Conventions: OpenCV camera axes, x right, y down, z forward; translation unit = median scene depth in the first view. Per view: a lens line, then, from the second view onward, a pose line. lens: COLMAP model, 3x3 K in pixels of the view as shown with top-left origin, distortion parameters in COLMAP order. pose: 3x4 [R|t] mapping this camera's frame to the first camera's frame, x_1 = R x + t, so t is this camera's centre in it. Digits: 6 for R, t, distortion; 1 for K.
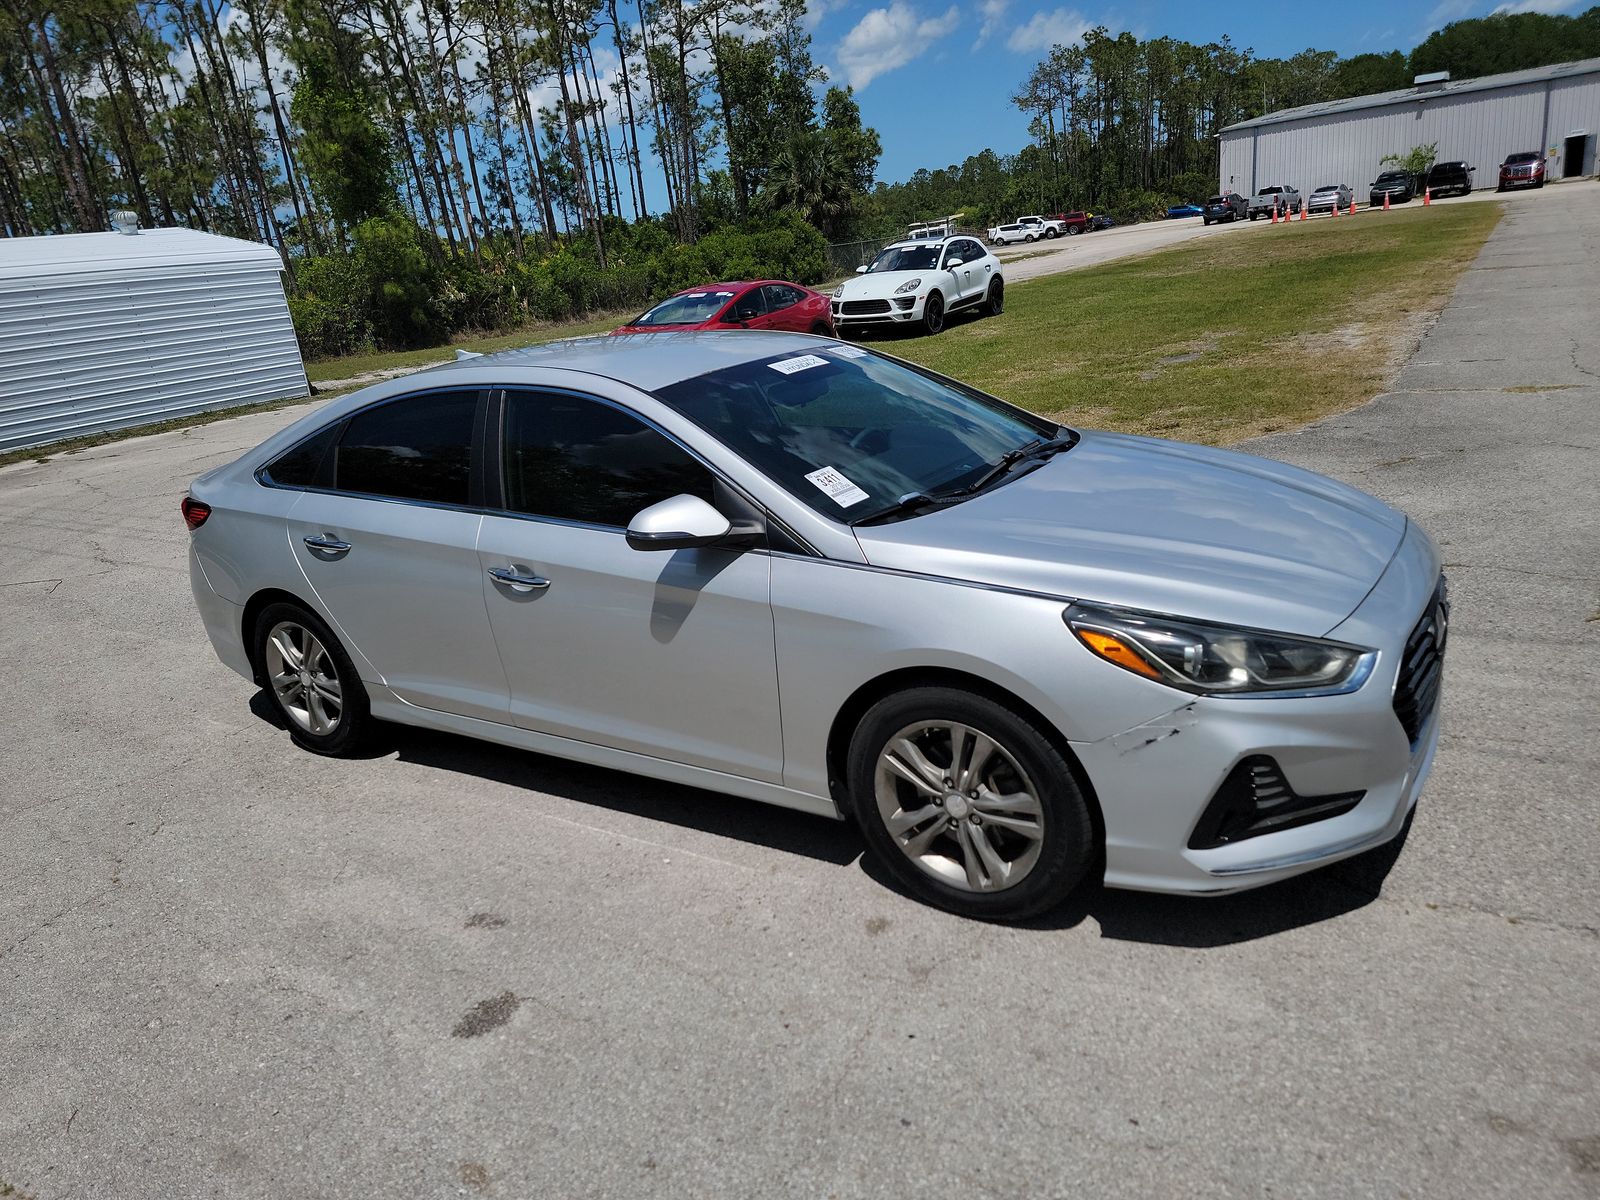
lens RADIAL K [[1106.6, 0, 796.7], [0, 1106.6, 639.1], [0, 0, 1]] dist [0.058400, -0.042309]
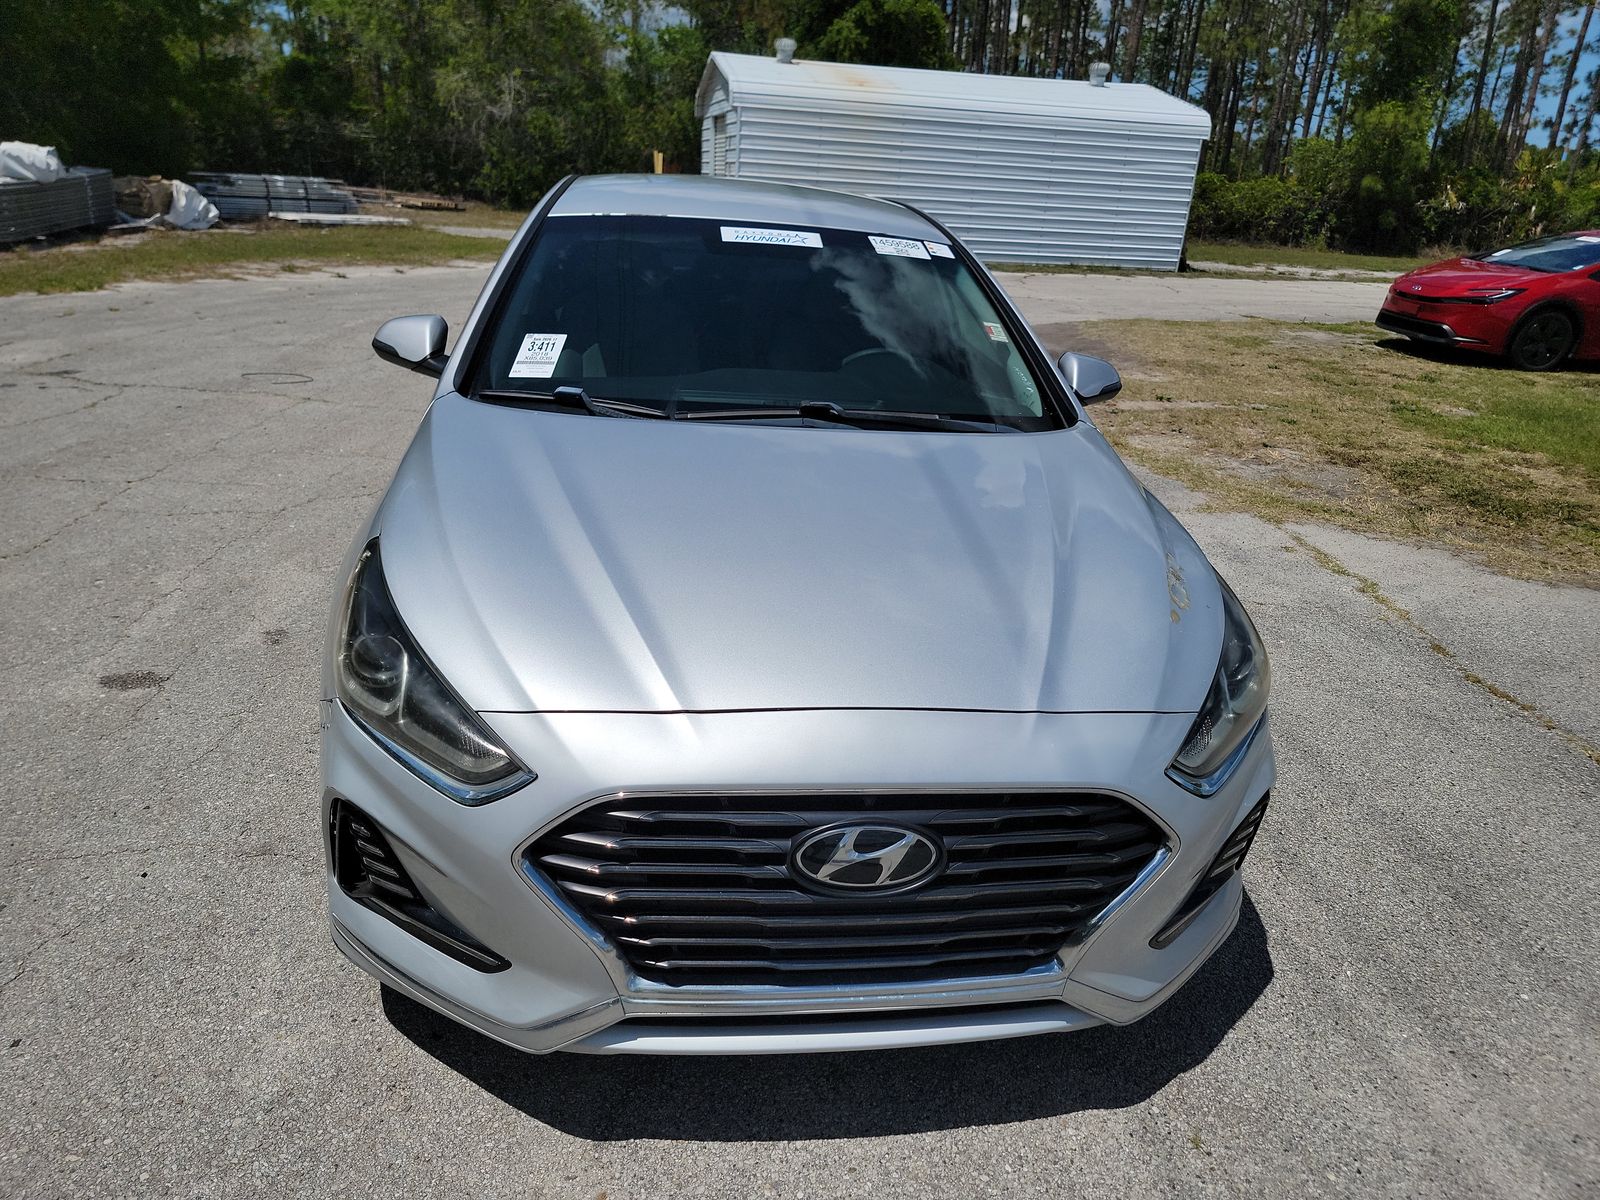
lens RADIAL K [[1106.6, 0, 796.7], [0, 1106.6, 639.1], [0, 0, 1]] dist [0.058400, -0.042309]
pose [[0.642704, 0.433377, -0.631756, 0.120753], [-0.375228, 0.897012, 0.233609, -0.032566], [0.667934, 0.086911, 0.739129, 0.076577]]
